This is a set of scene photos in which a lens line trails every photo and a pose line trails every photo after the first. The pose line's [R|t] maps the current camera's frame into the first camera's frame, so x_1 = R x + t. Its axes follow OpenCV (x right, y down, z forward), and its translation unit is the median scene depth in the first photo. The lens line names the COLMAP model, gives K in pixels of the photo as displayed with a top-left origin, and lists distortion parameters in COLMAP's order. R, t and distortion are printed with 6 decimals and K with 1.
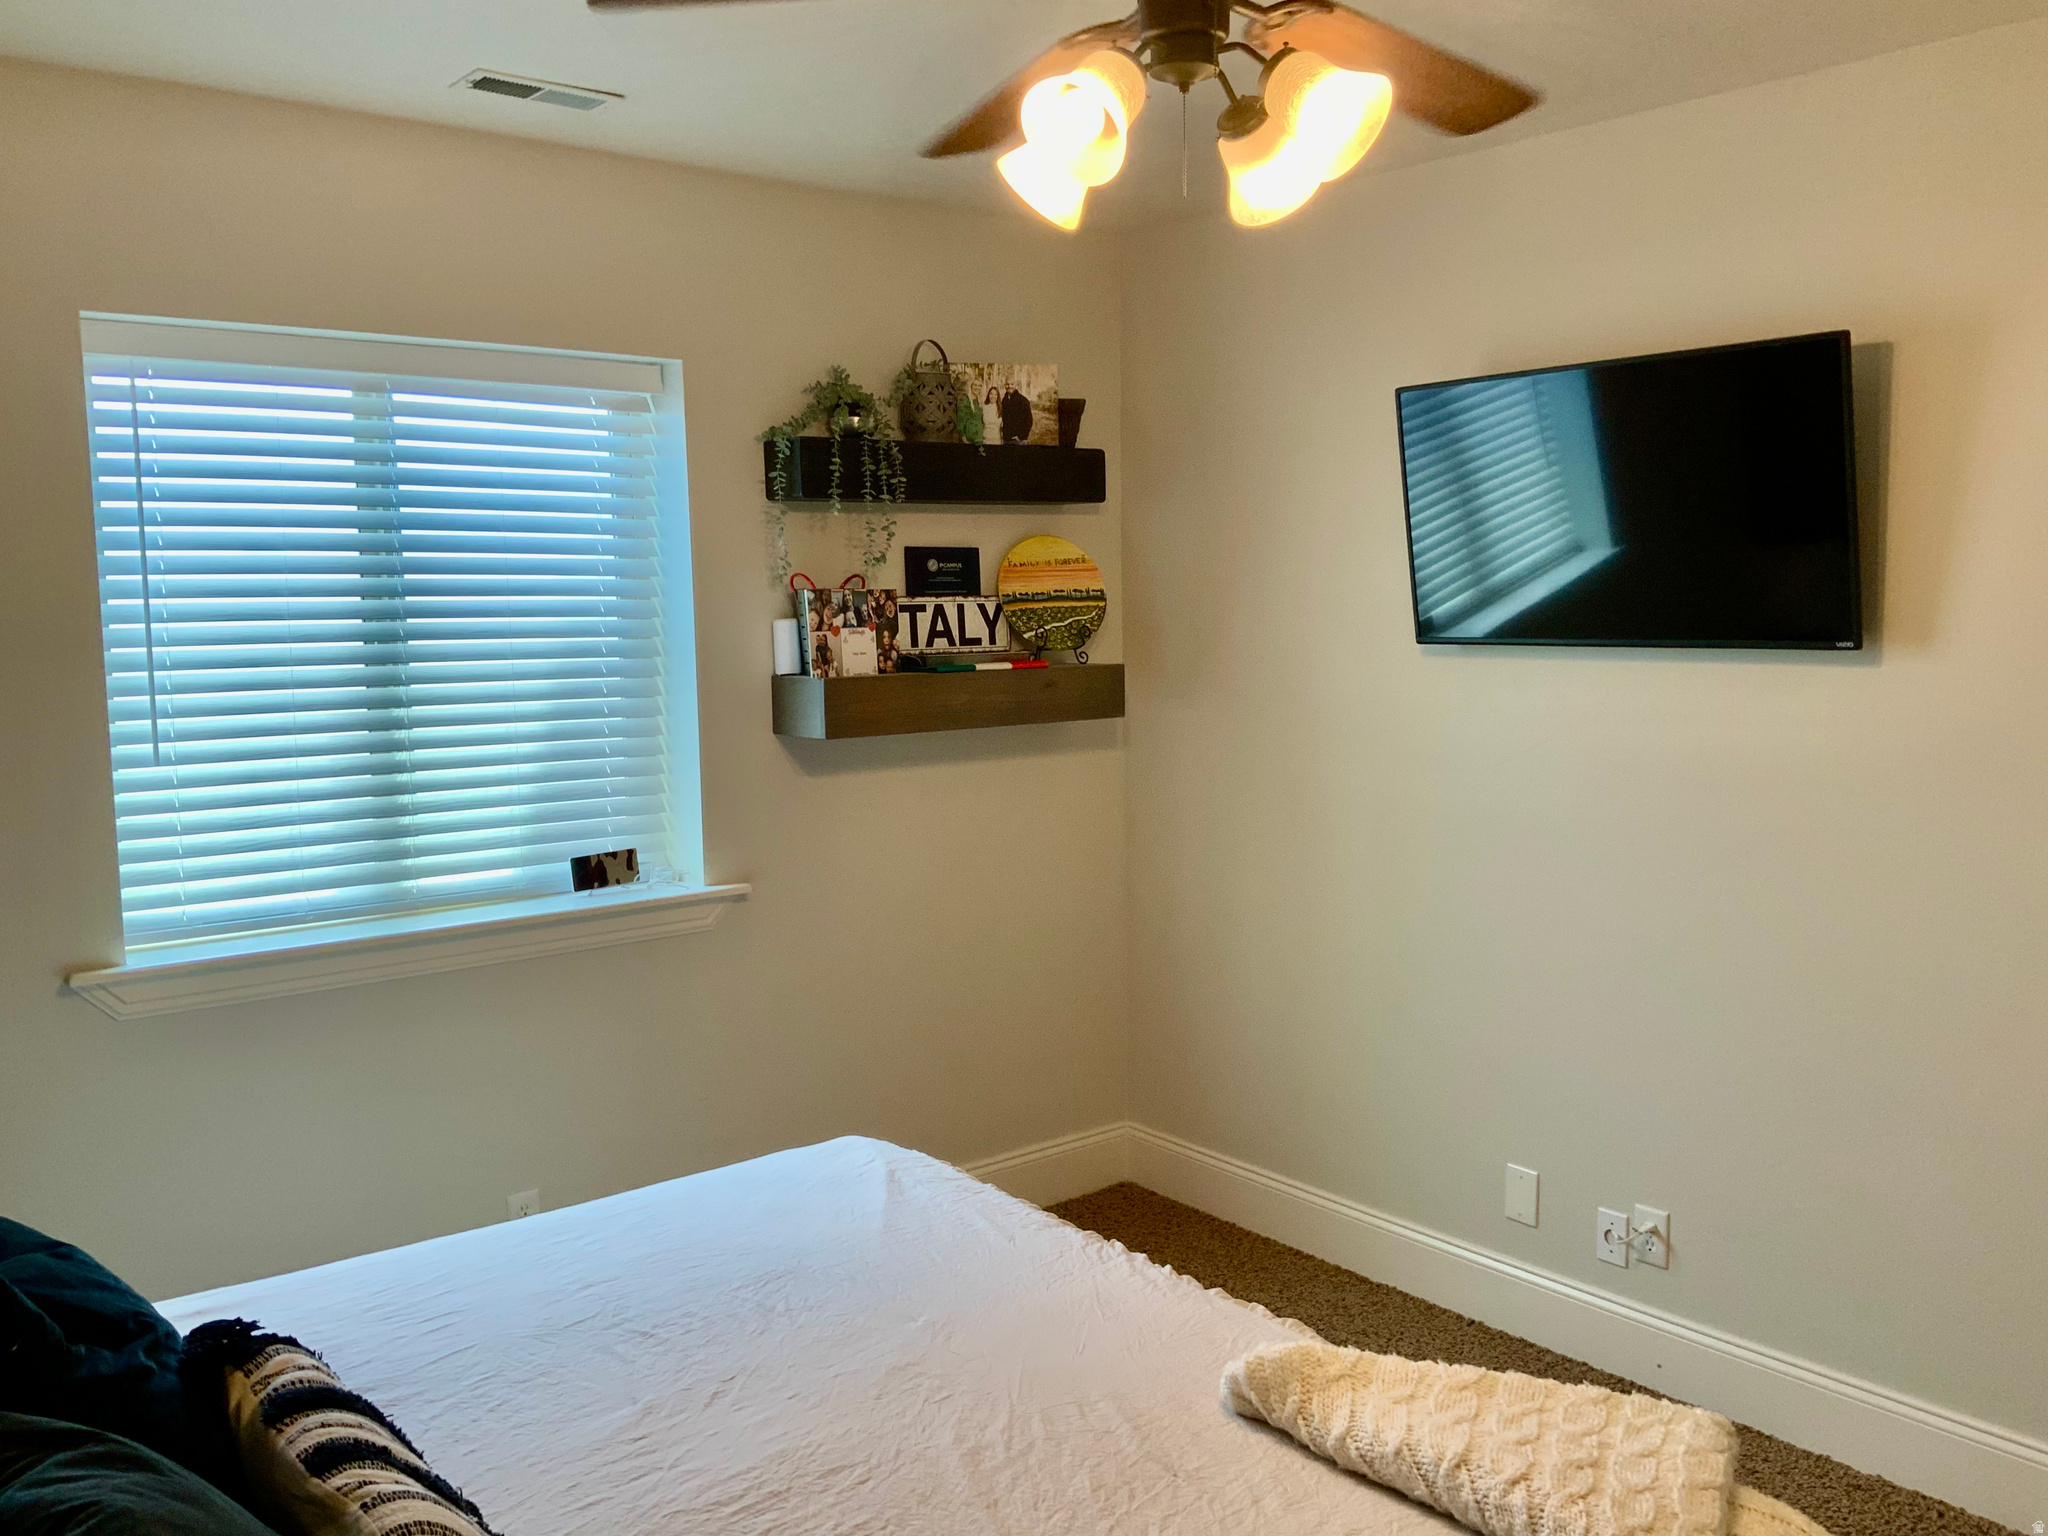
lens RADIAL K [[1705.5, 0, 1016.0], [0, 1705.5, 766.5], [0, 0, 1]] dist [0.125870, -0.261230]
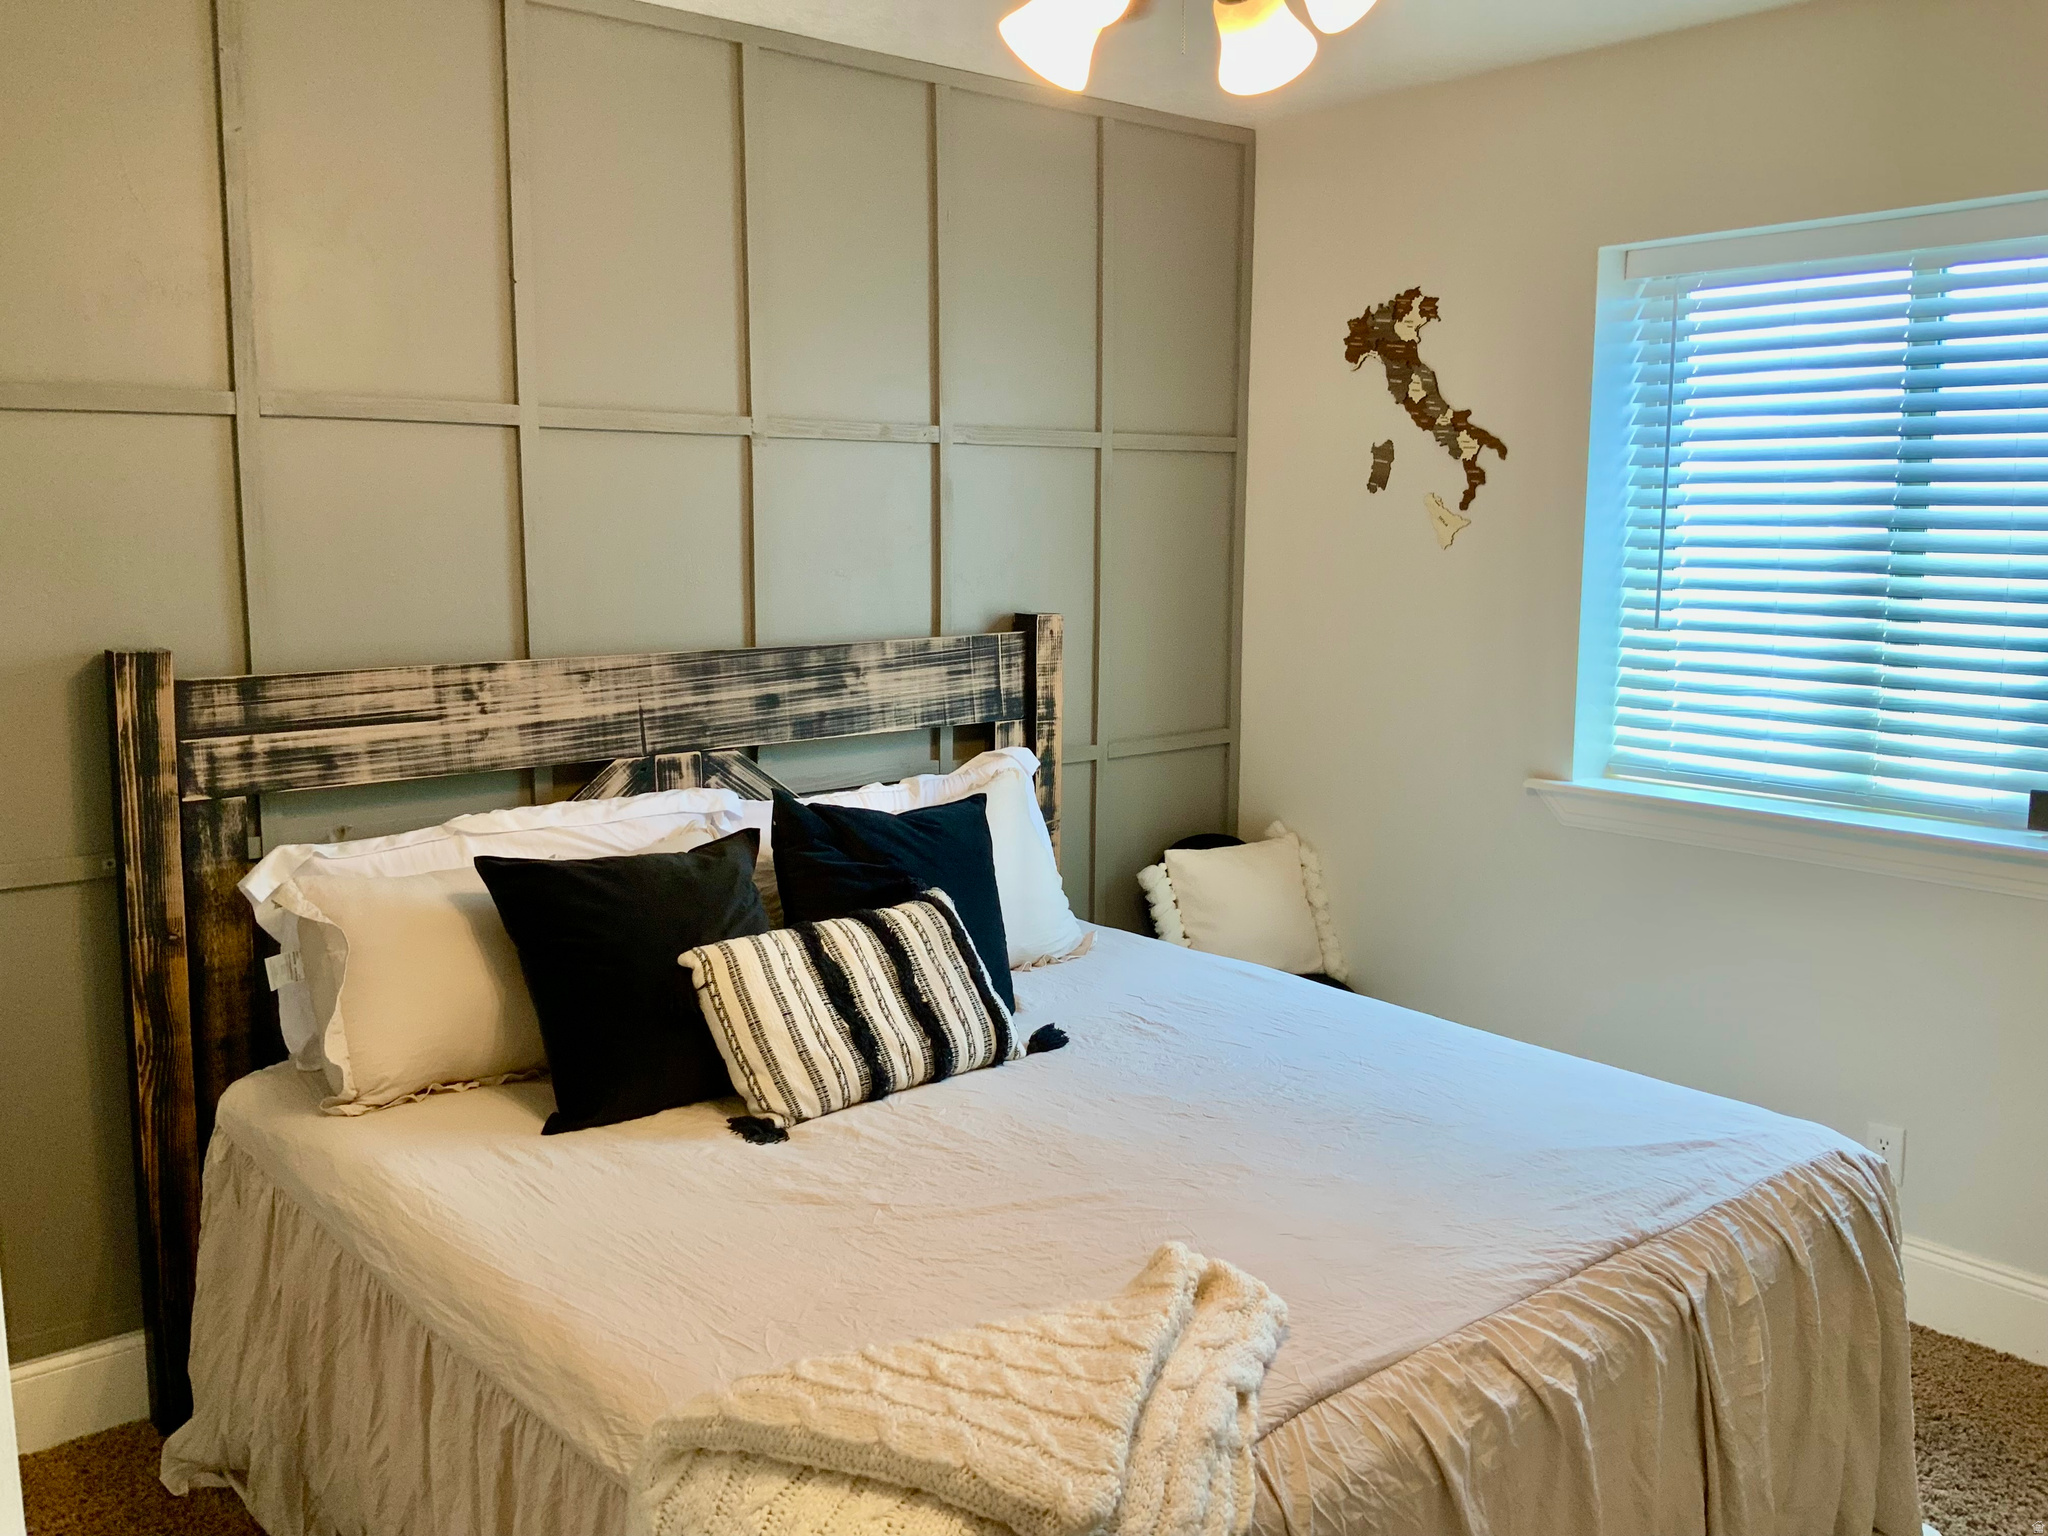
lens RADIAL K [[1705.5, 0, 1016.0], [0, 1705.5, 766.5], [0, 0, 1]] dist [0.125870, -0.261230]
pose [[-0.006338, 0.156218, -0.987702, 0.692802], [-0.099975, 0.982674, 0.156064, -0.049326], [0.994970, 0.099734, 0.009390, 0.561651]]
